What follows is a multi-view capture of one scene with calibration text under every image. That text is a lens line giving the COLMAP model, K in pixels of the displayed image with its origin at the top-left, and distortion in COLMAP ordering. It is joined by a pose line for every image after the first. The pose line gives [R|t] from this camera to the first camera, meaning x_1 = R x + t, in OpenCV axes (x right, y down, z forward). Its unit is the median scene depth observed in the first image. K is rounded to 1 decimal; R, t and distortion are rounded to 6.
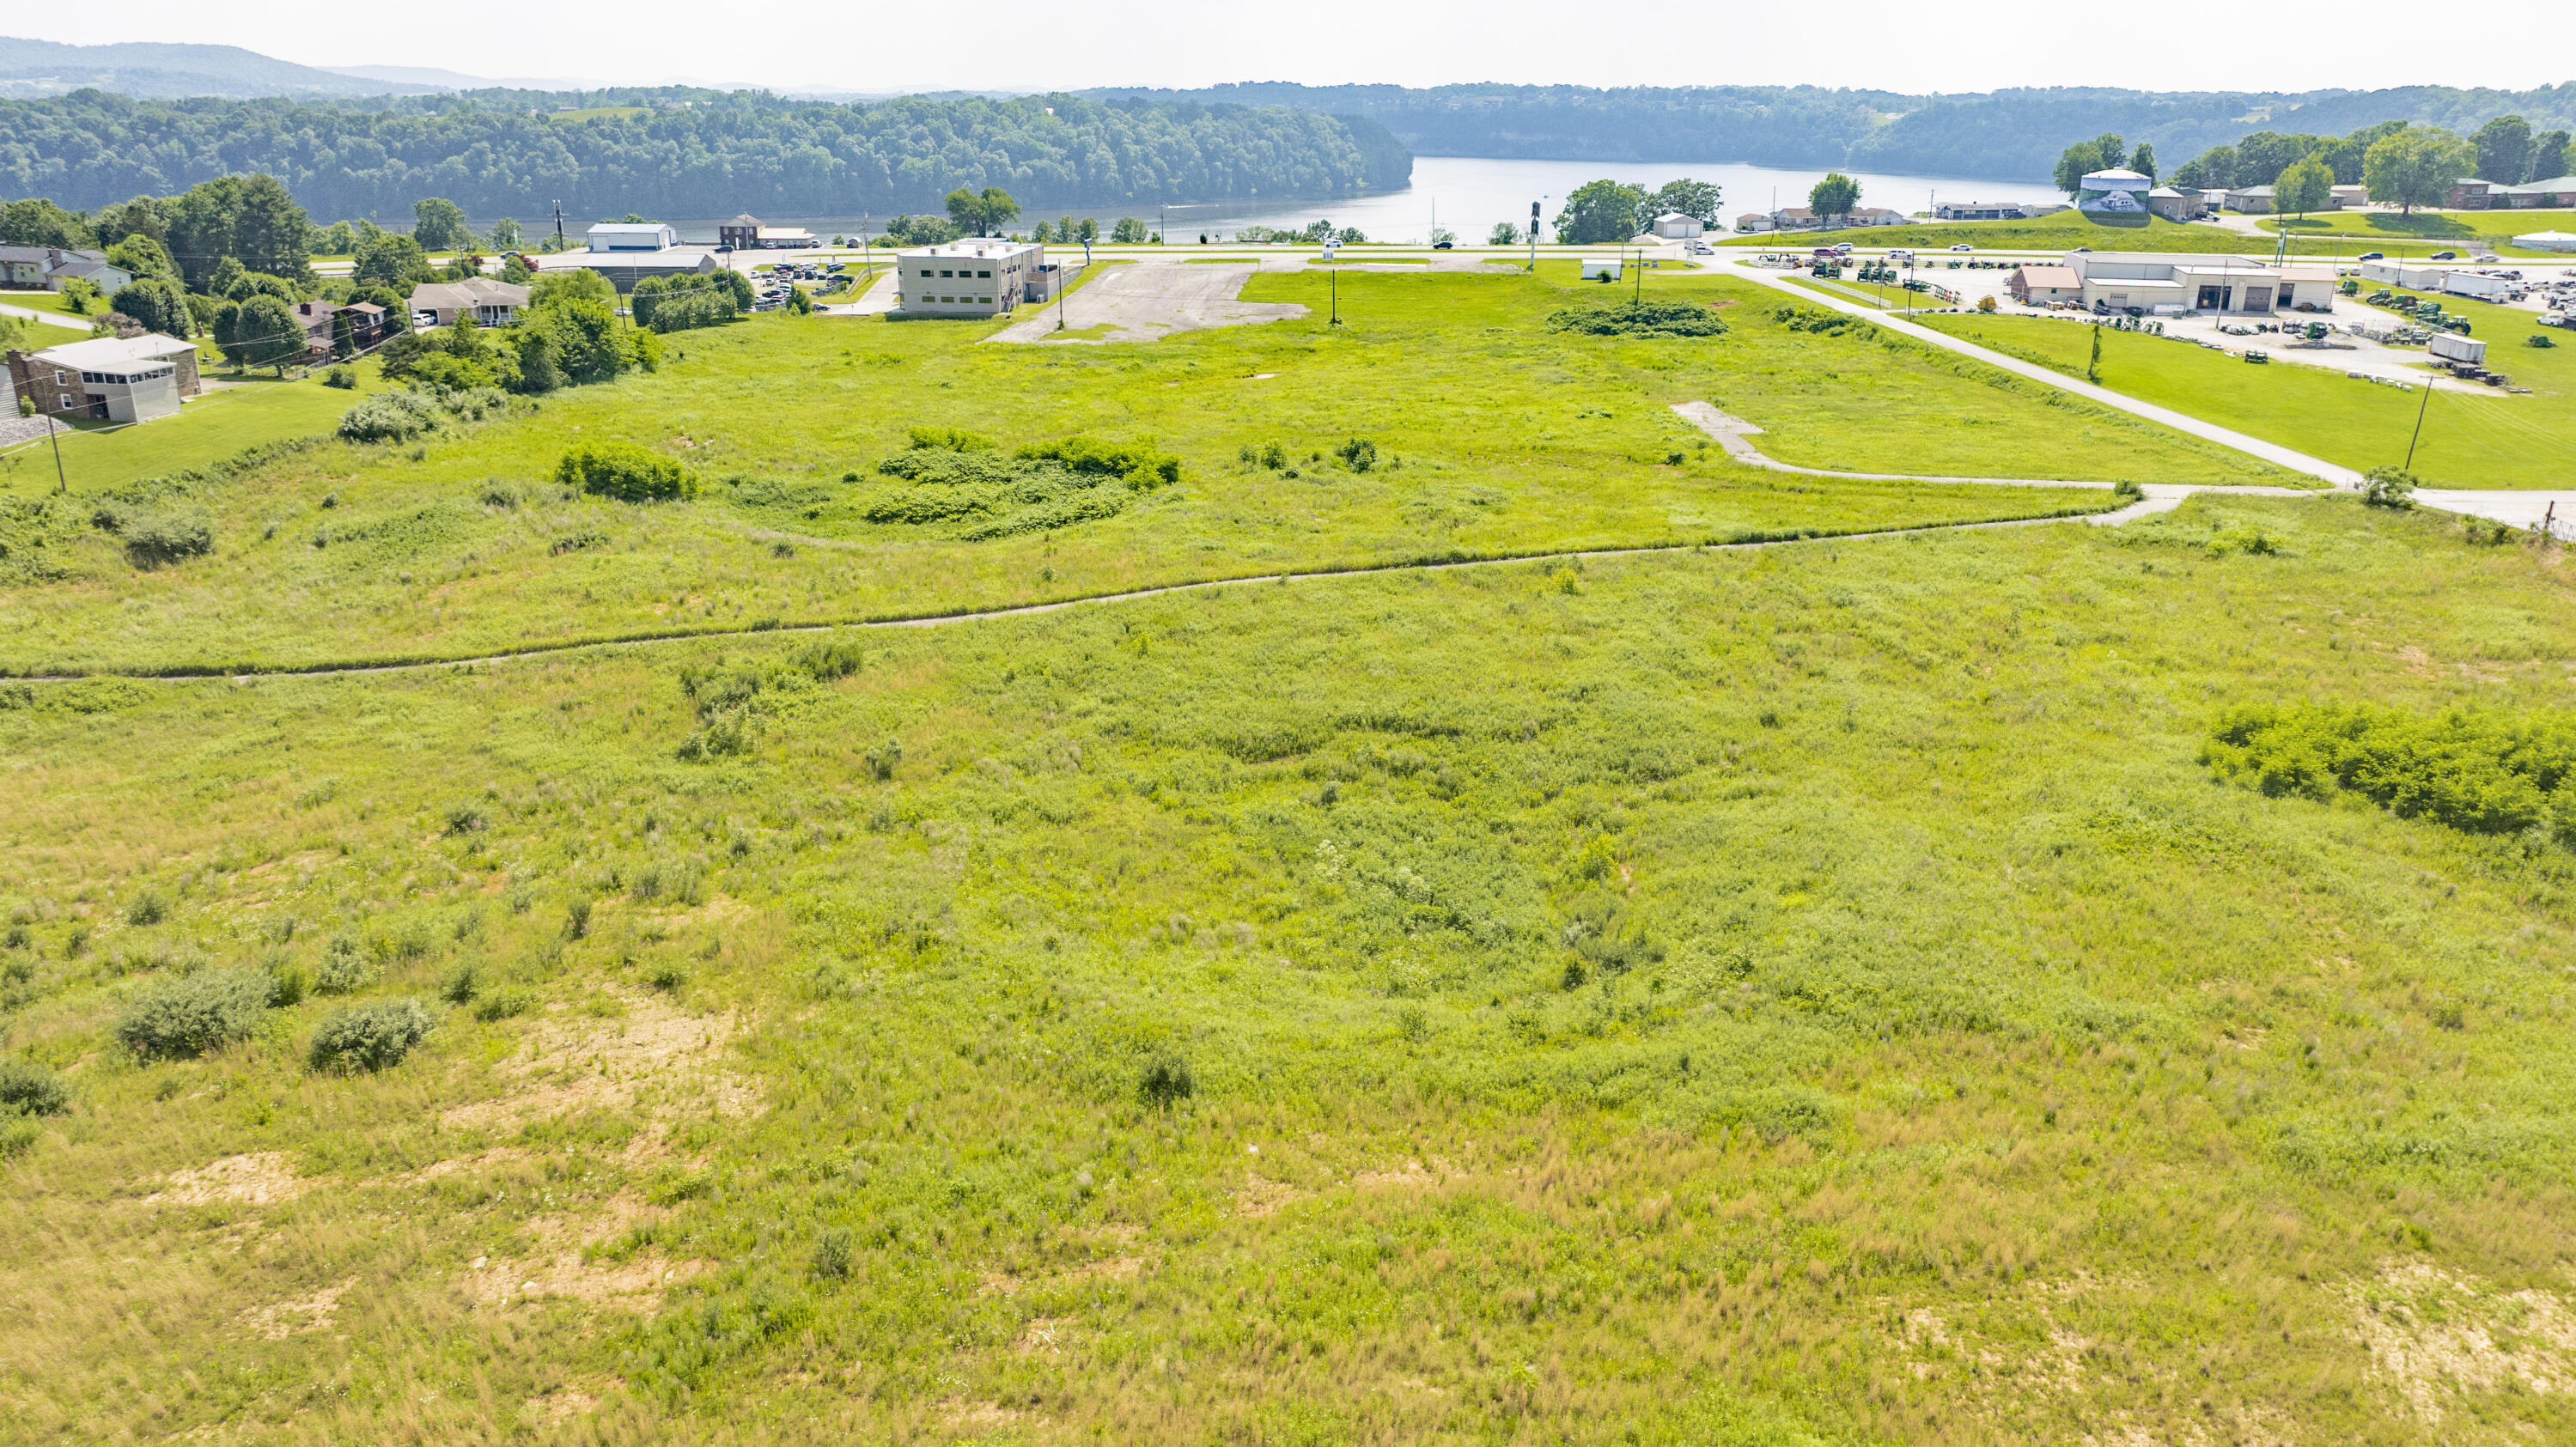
lens RADIAL K [[1821.9, 0, 1283.5], [0, 1821.9, 731.7], [0, 0, 1]] dist [-0.040901, 0.046324]
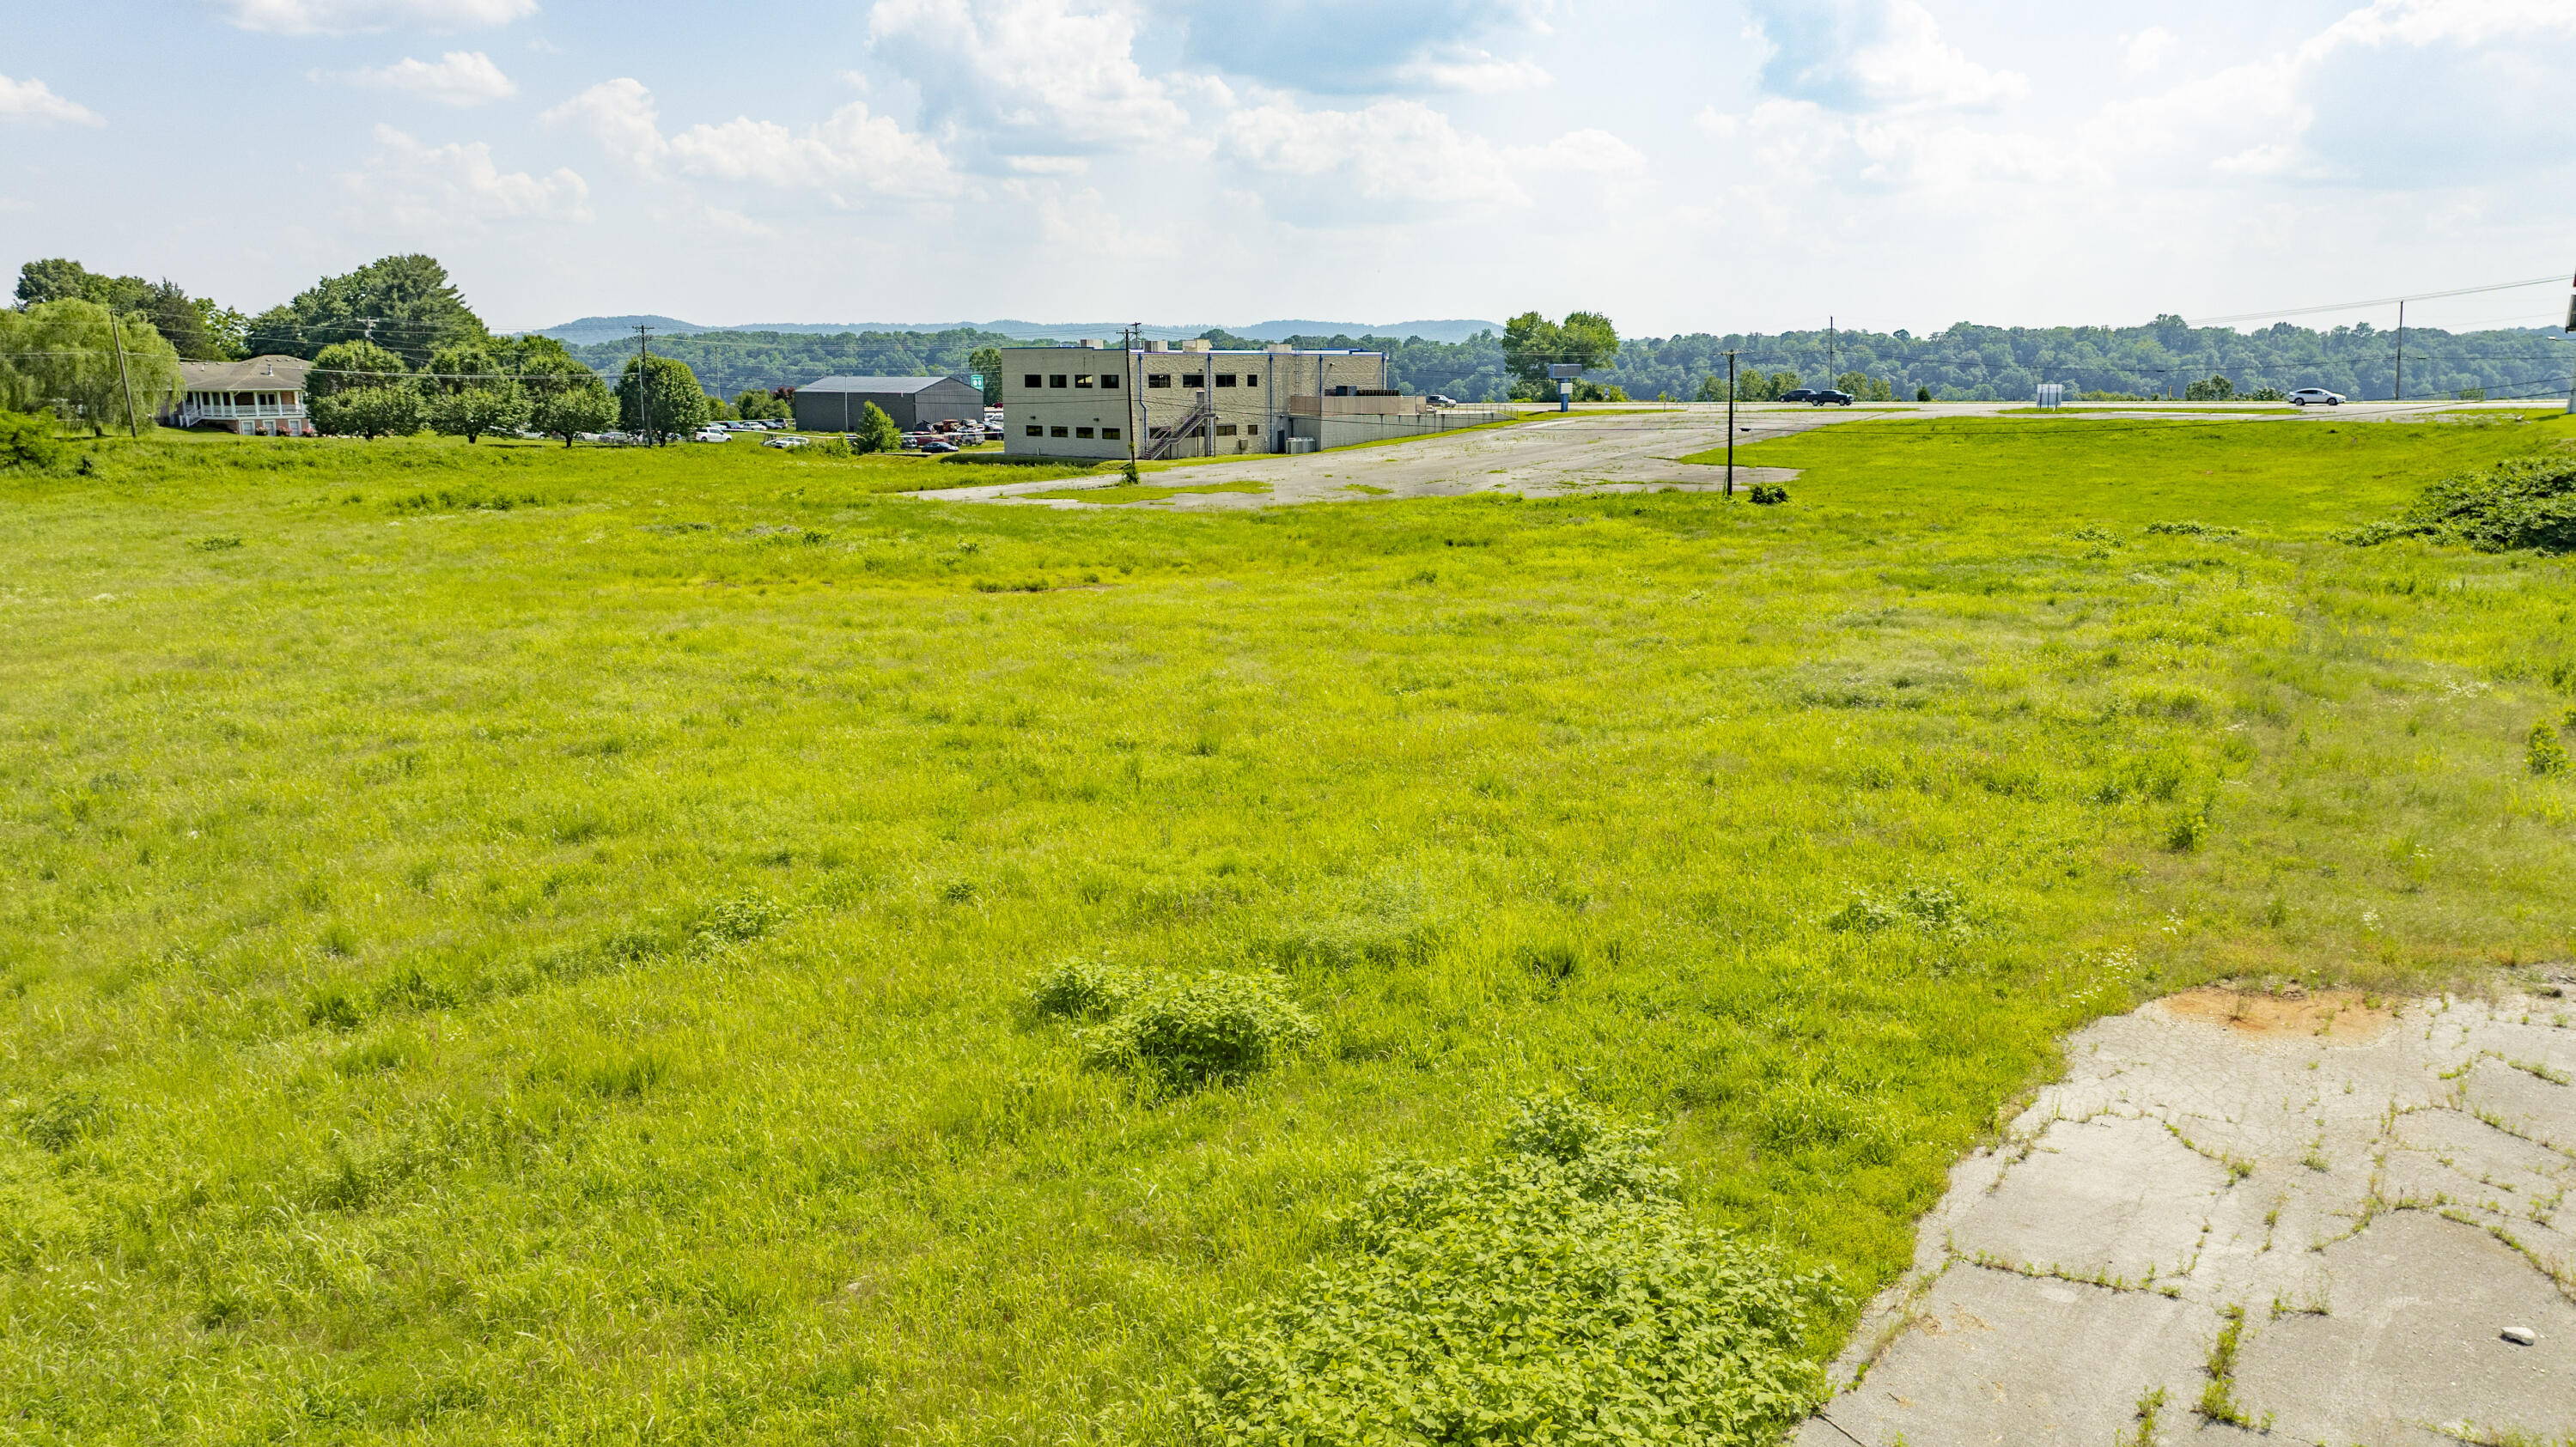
lens RADIAL K [[1821.9, 0, 1295.7], [0, 1821.9, 703.2], [0, 0, 1]] dist [-0.040901, 0.046324]
pose [[0.812099, 0.099723, -0.574935, 0.046691], [-0.188017, 0.977460, -0.096034, -0.035940], [0.552399, 0.186086, 0.812544, 0.179749]]
